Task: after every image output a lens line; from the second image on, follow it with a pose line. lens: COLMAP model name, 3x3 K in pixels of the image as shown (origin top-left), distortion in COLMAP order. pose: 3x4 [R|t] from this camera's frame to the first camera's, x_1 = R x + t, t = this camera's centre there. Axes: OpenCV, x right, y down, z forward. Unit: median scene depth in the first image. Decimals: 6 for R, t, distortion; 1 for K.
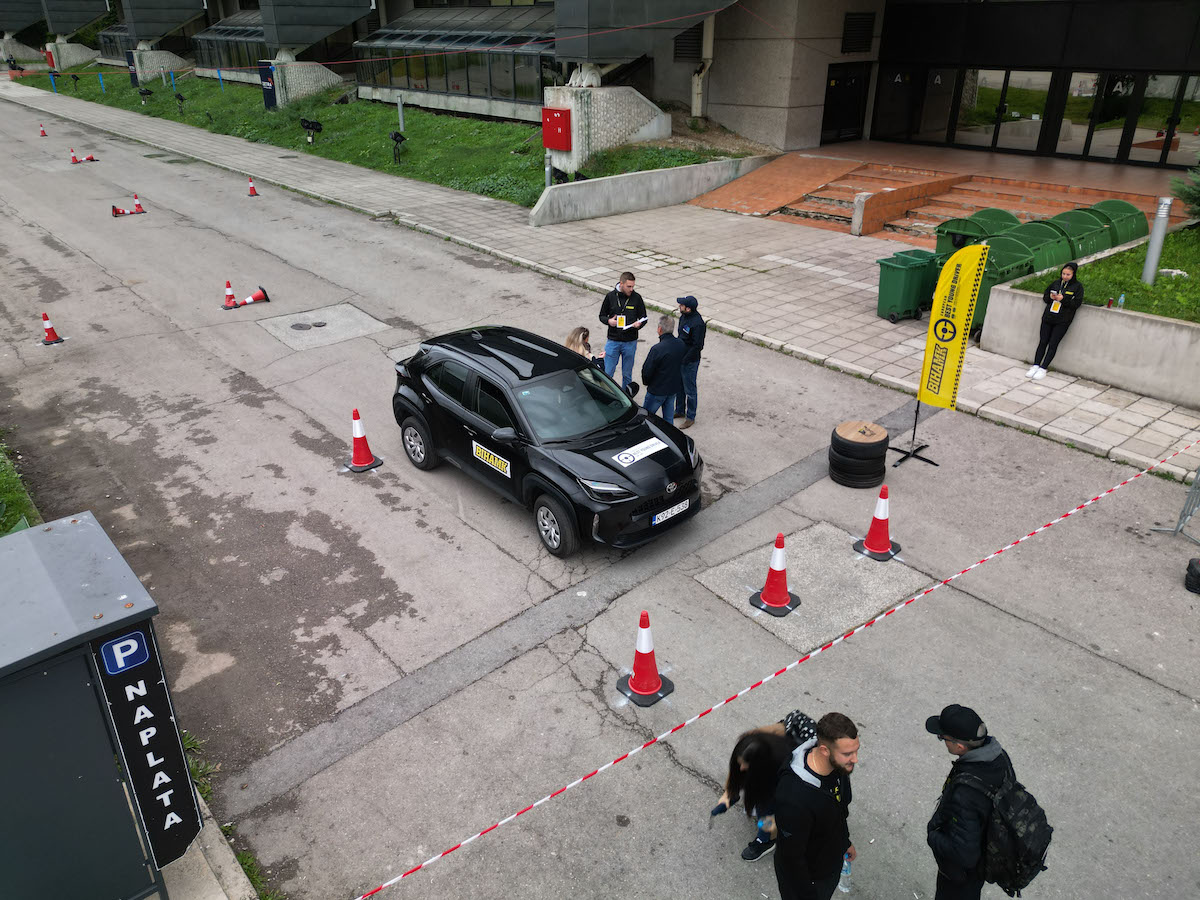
lens RADIAL K [[880.2, 0, 599.1], [0, 880.2, 448.5], [0, 0, 1]] dist [0.067214, -0.061662]
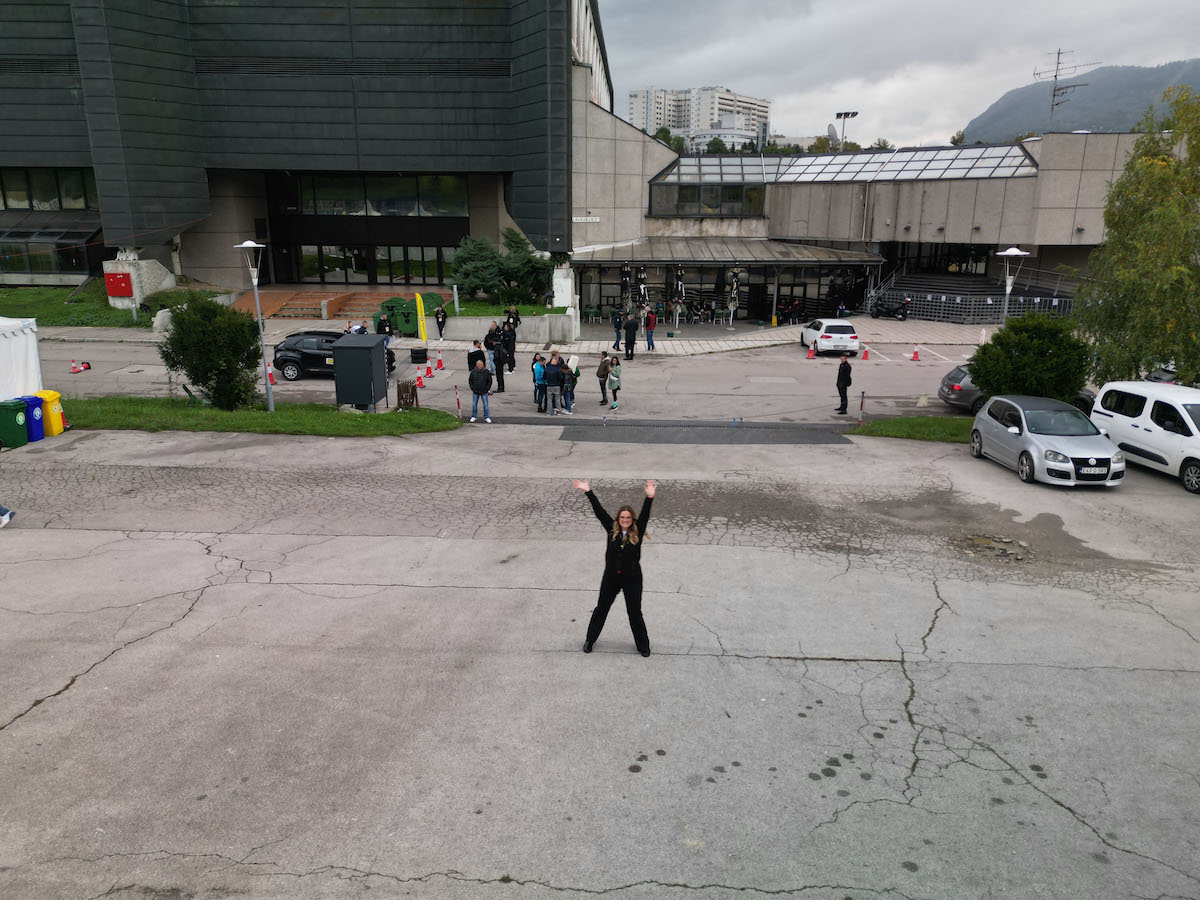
lens RADIAL K [[880.2, 0, 599.1], [0, 880.2, 448.5], [0, 0, 1]] dist [0.067214, -0.061662]
pose [[0.674914, -0.194780, 0.711725, -0.816562], [0.313922, 0.948686, -0.038056, 0.328588], [-0.667791, 0.249110, 0.701427, -0.828092]]
